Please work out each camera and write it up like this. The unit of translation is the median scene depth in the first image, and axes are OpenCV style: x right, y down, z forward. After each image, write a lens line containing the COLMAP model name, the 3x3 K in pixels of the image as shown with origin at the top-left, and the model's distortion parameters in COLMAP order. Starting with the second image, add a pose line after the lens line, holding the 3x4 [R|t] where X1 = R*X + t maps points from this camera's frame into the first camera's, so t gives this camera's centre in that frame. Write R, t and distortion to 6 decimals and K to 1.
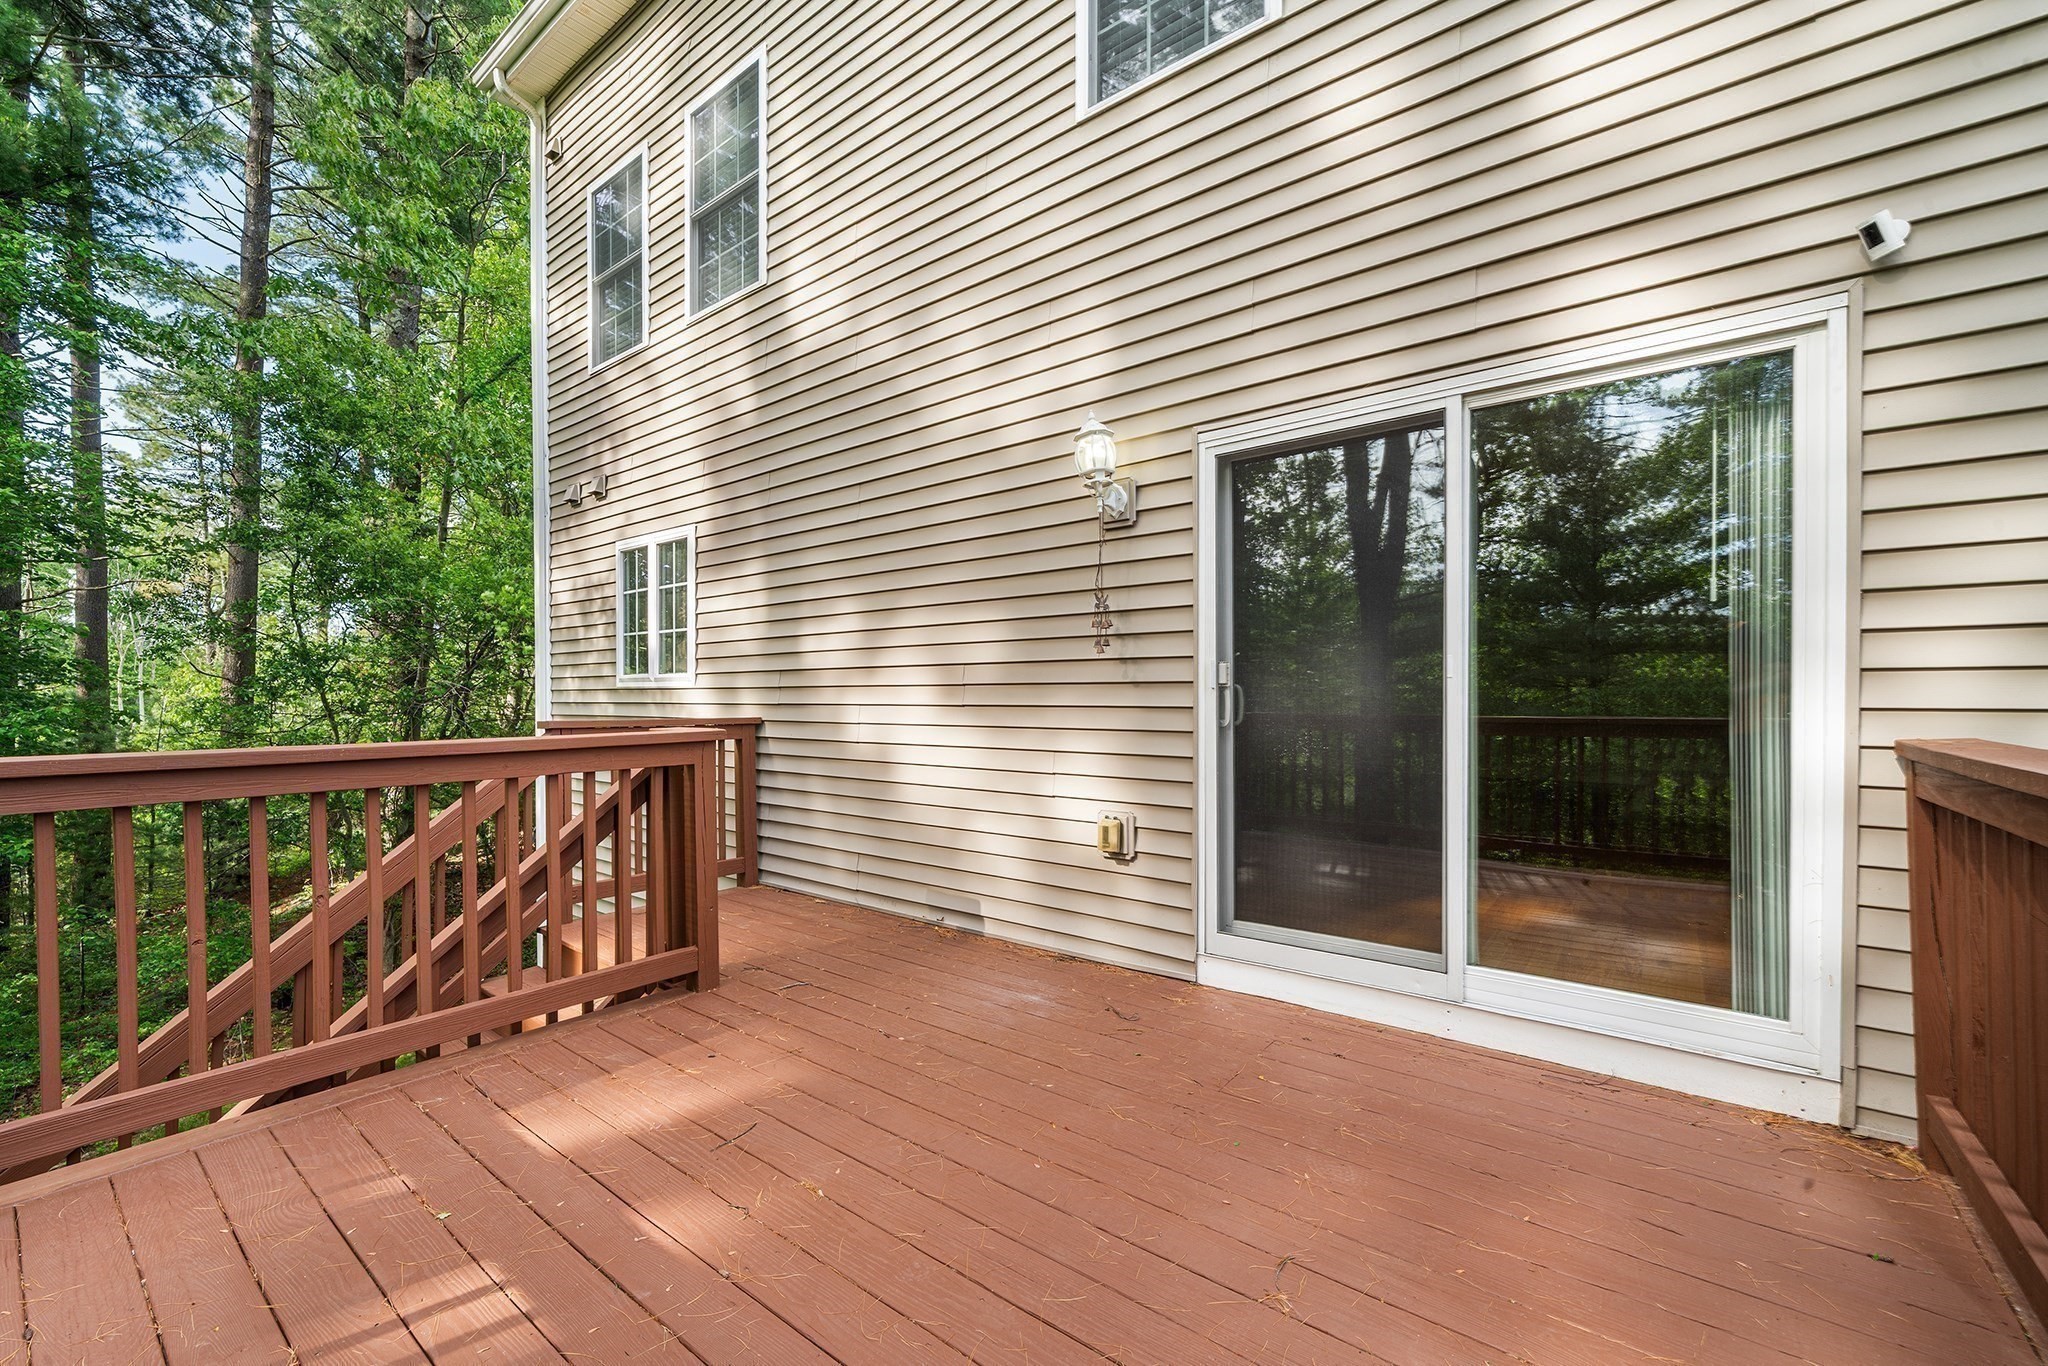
lens RADIAL K [[837.4, 0, 1019.4], [0, 837.4, 694.5], [0, 0, 1]] dist [-0.000726, 0.000037]
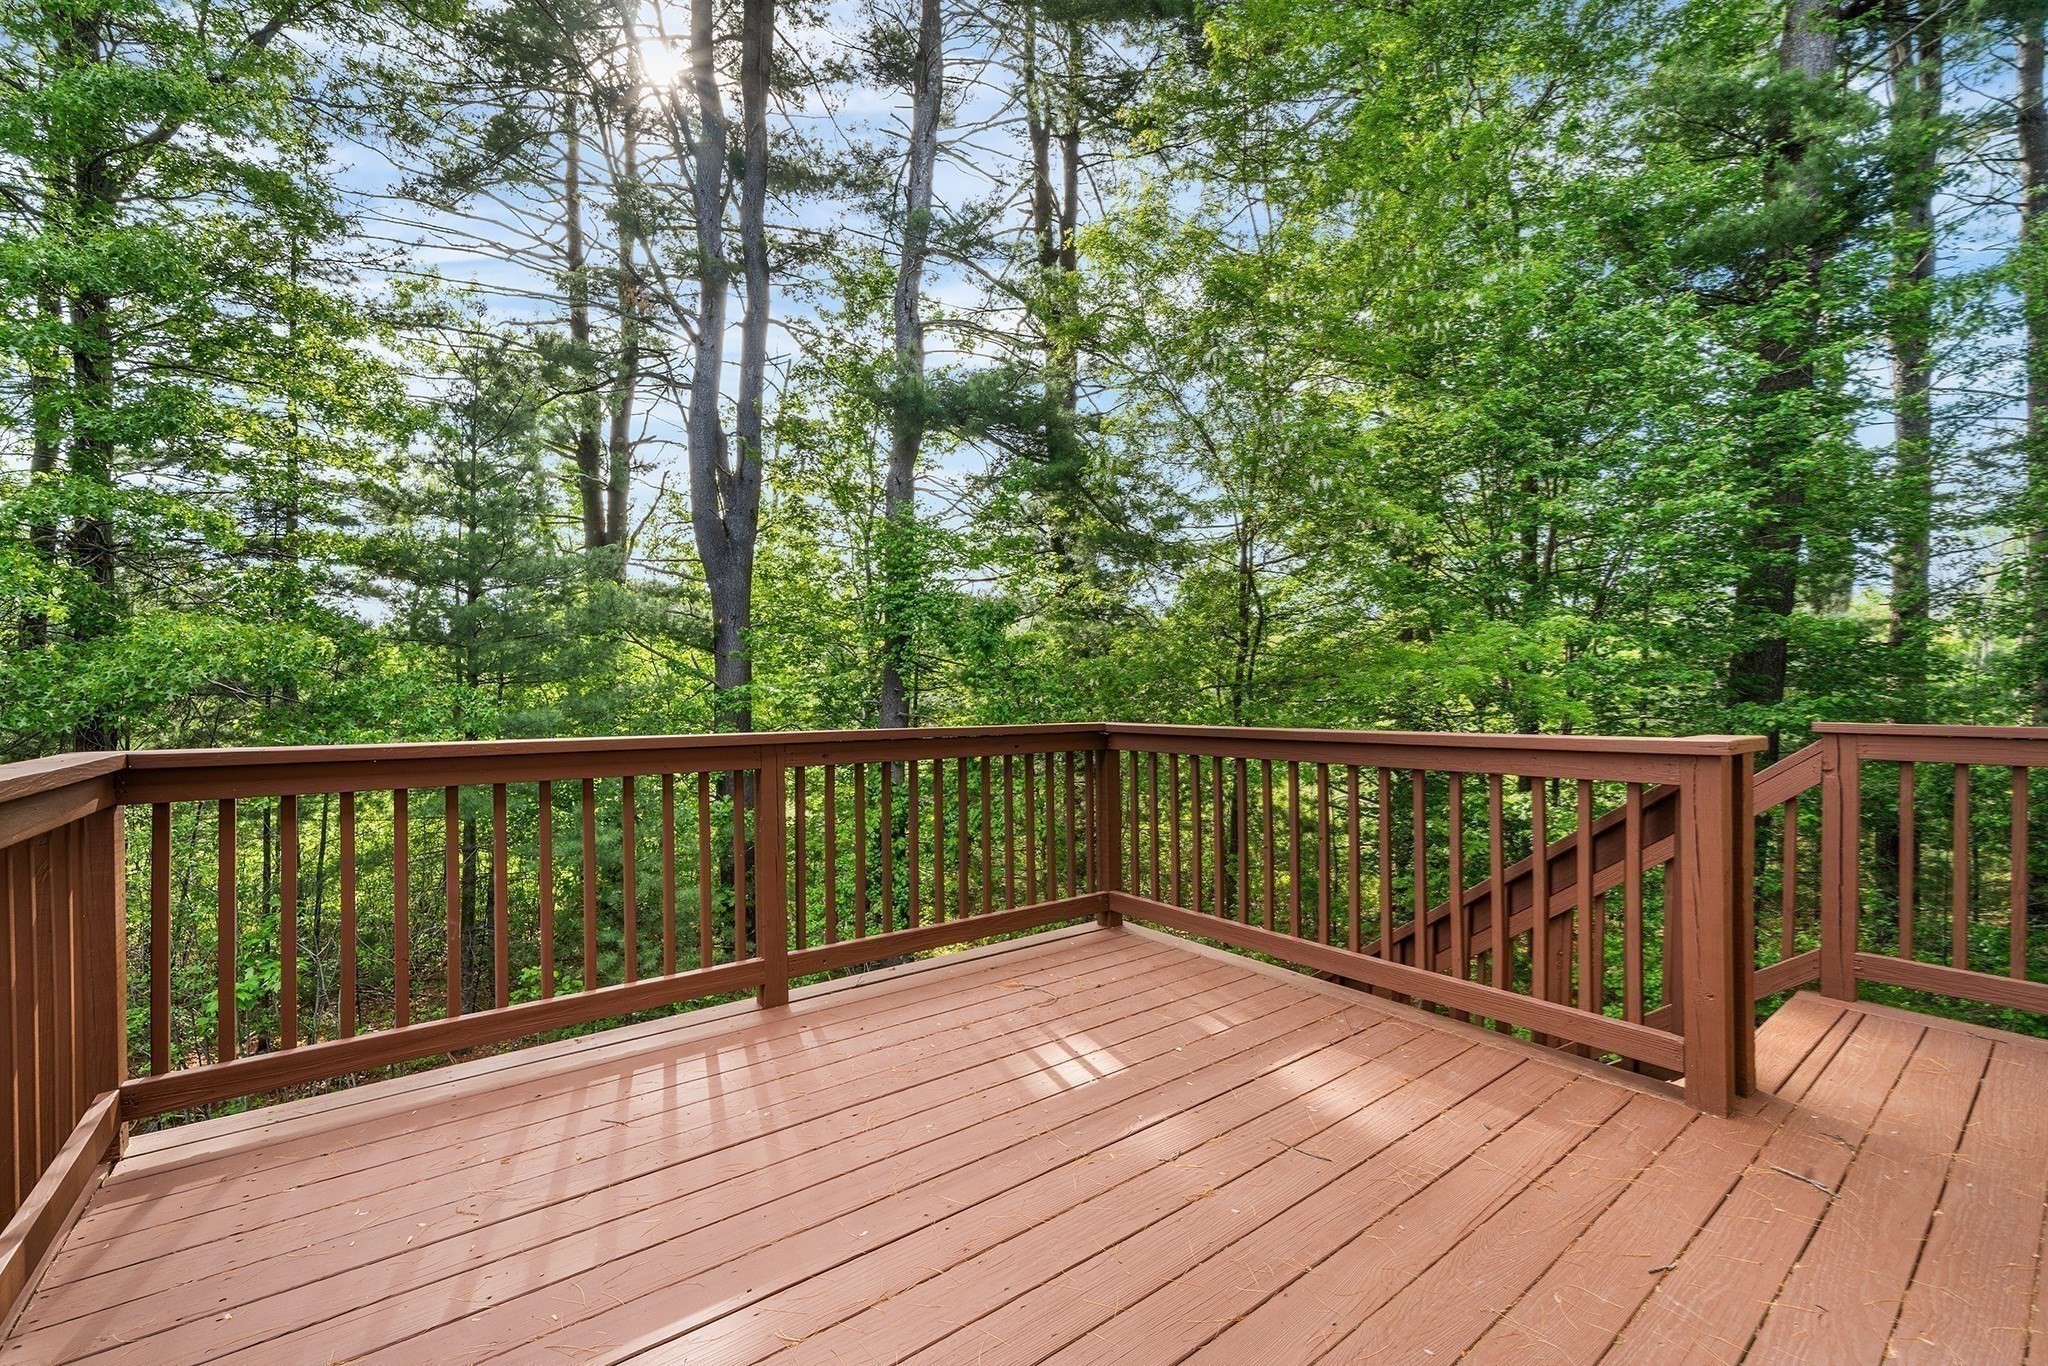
lens RADIAL K [[837.4, 0, 1019.0], [0, 837.4, 695.4], [0, 0, 1]] dist [-0.000726, 0.000037]
pose [[-0.246777, -0.000674, -0.969072, 0.711097], [0.002754, 0.999995, -0.001397, 0.002150], [0.969068, -0.003014, -0.246774, 0.956131]]
